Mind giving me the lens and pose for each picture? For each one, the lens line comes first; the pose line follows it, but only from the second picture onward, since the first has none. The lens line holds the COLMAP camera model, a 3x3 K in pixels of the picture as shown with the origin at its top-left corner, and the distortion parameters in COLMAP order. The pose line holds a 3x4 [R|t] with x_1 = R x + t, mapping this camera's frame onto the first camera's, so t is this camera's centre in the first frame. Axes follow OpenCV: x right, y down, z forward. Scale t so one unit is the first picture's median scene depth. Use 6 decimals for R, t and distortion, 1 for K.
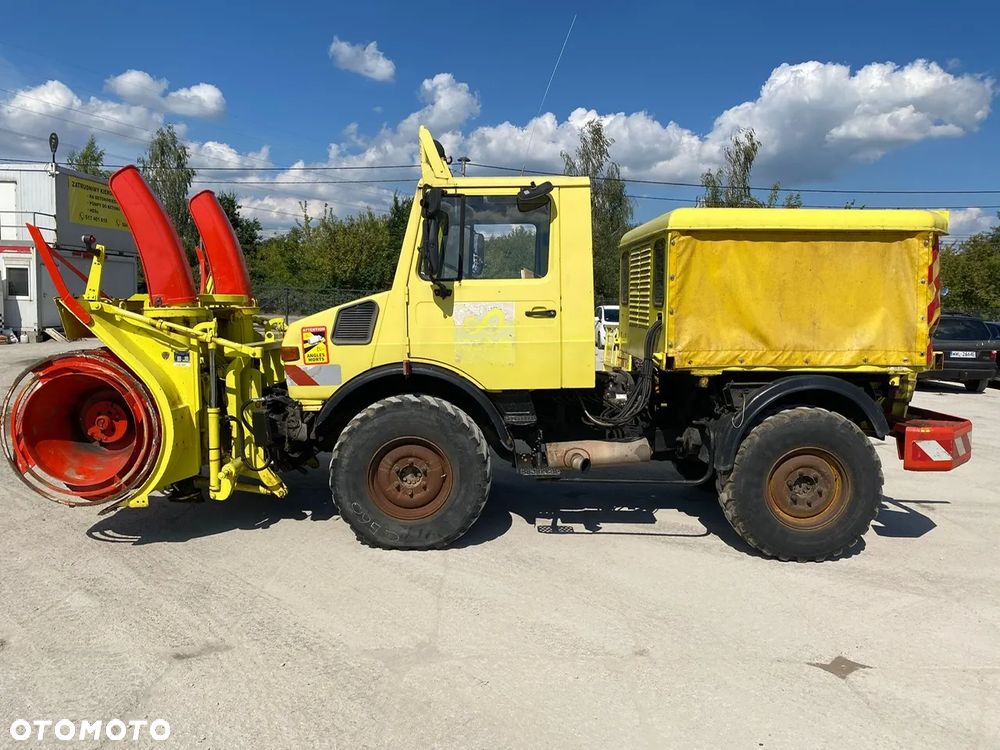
lens RADIAL K [[752.8, 0, 505.9], [0, 752.8, 372.1], [0, 0, 1]] dist [0.064078, -0.091158]
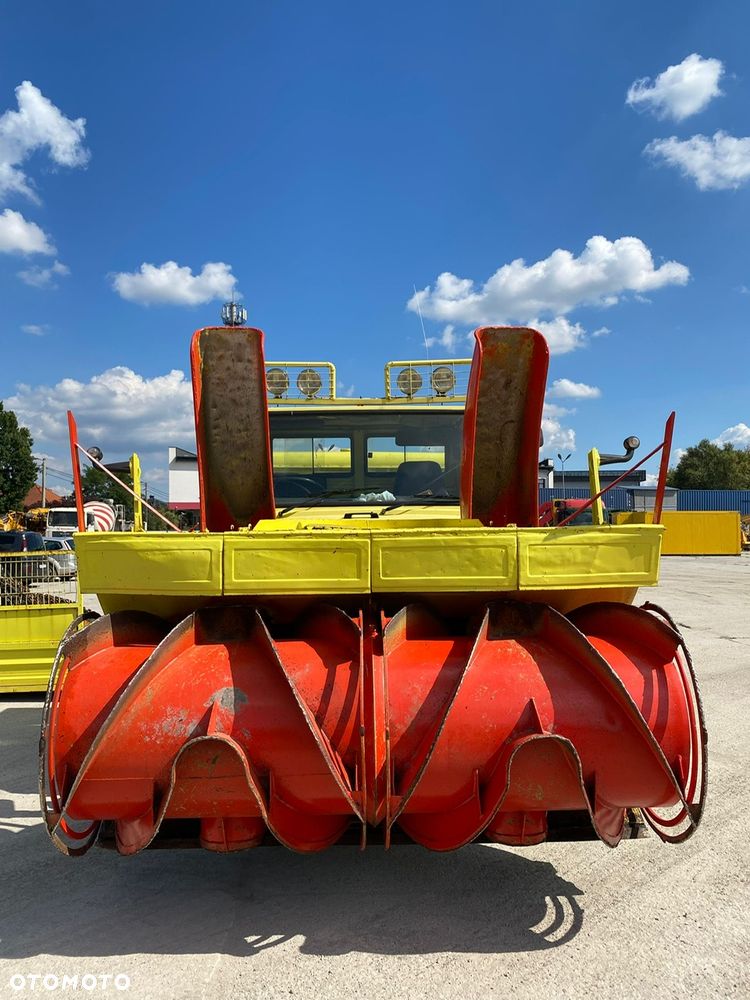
lens RADIAL K [[761.2, 0, 359.0], [0, 761.2, 513.1], [0, 0, 1]] dist [0.067862, -0.089664]
pose [[0.008332, -0.004681, 0.999954, -1.189739], [0.102301, 0.994746, 0.003804, -0.129726], [-0.994719, 0.102265, 0.008767, 1.179673]]
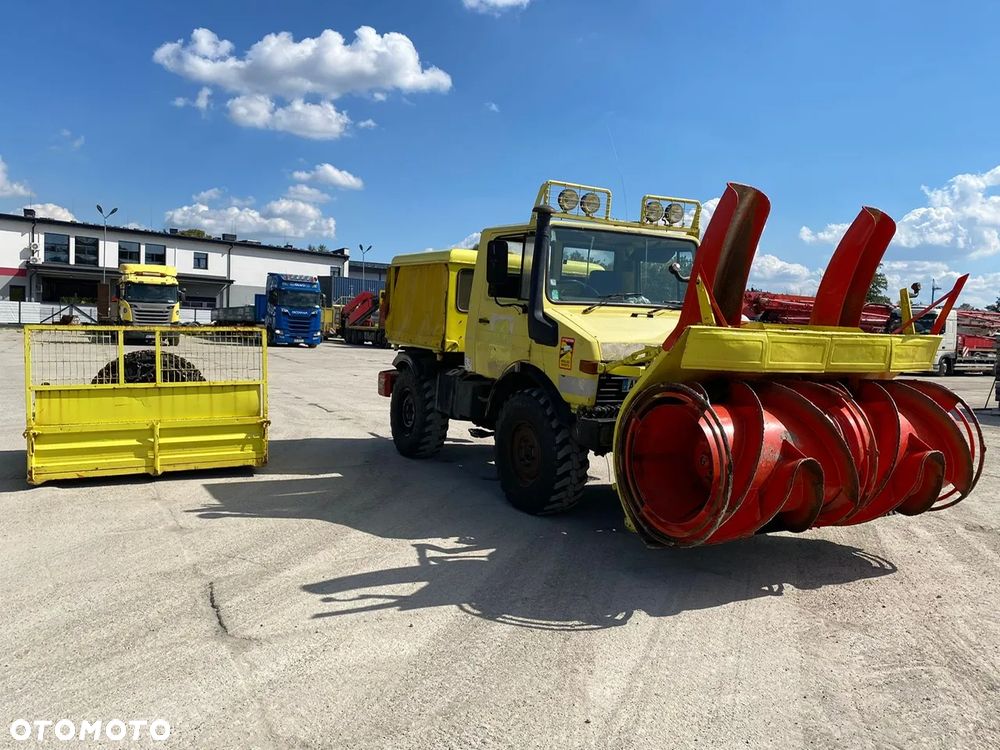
lens RADIAL K [[752.8, 0, 505.9], [0, 752.8, 372.1], [0, 0, 1]] dist [0.064078, -0.091158]
pose [[-0.466005, -0.102761, 0.878794, -1.236462], [0.028378, 0.990986, 0.130929, -0.202568], [-0.884327, 0.085952, -0.458888, 2.009790]]
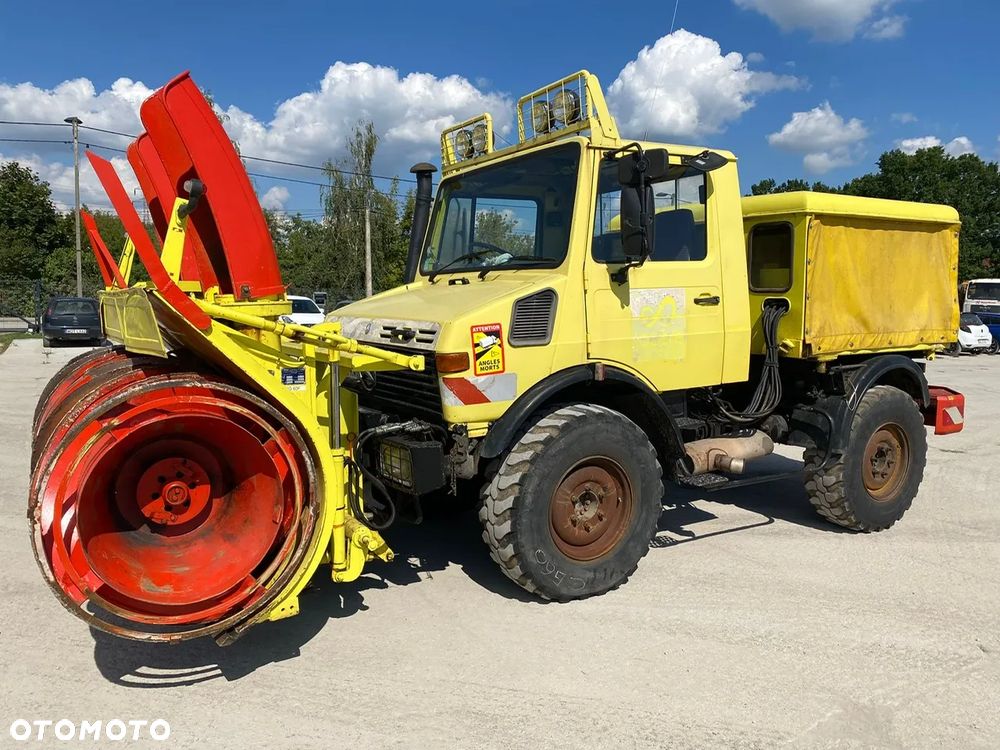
lens RADIAL K [[752.8, 0, 505.9], [0, 752.8, 372.1], [0, 0, 1]] dist [0.064078, -0.091158]
pose [[0.863802, -0.061645, 0.500047, -0.605919], [0.056013, 0.998084, 0.026284, -0.031195], [-0.500709, 0.005304, 0.865599, 0.348670]]
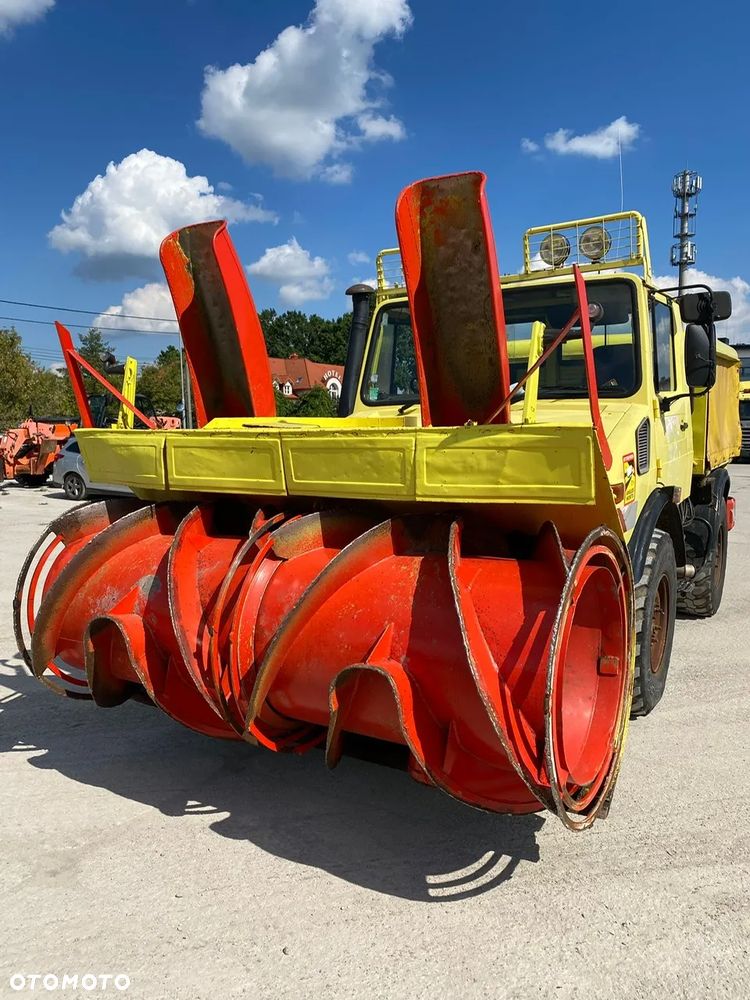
lens RADIAL K [[752.8, 0, 375.0], [0, 752.8, 500.0], [0, 0, 1]] dist [0.064078, -0.091158]
pose [[0.537167, -0.110060, 0.836265, -1.016754], [0.098861, 0.992832, 0.067163, -0.089615], [-0.837662, 0.046596, 0.544197, 0.797791]]
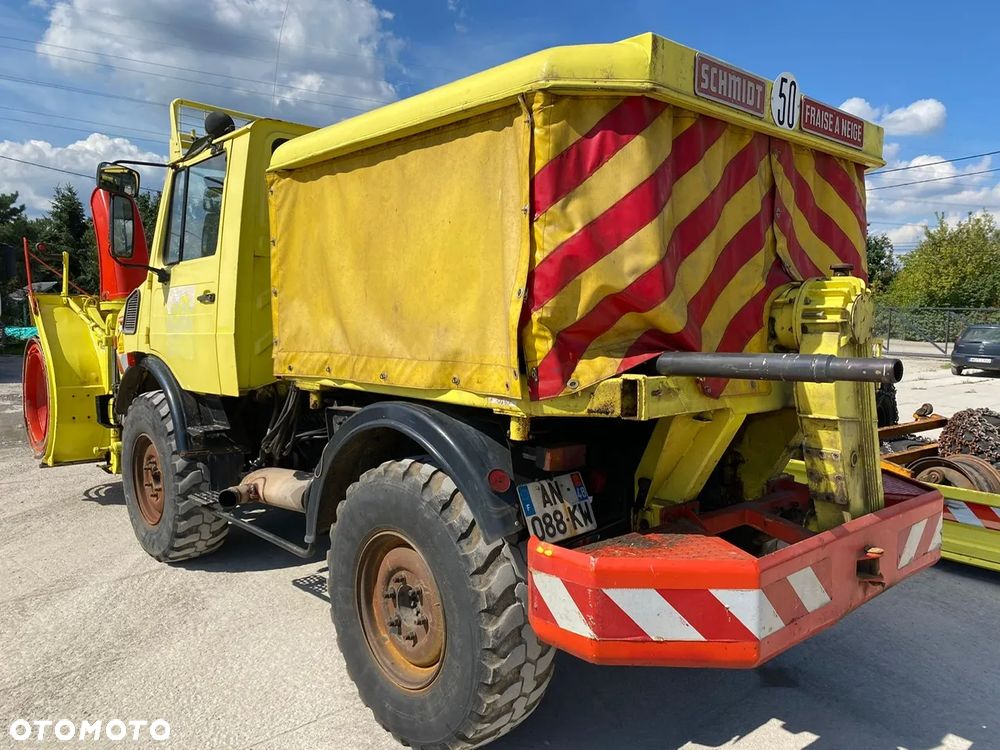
lens RADIAL K [[761.2, 0, 512.7], [0, 761.2, 378.7], [0, 0, 1]] dist [0.067862, -0.089664]
pose [[0.665099, 0.056024, -0.744650, 0.873123], [-0.075065, 0.997147, 0.007974, -0.023926], [0.742972, 0.050594, 0.667407, 0.698932]]
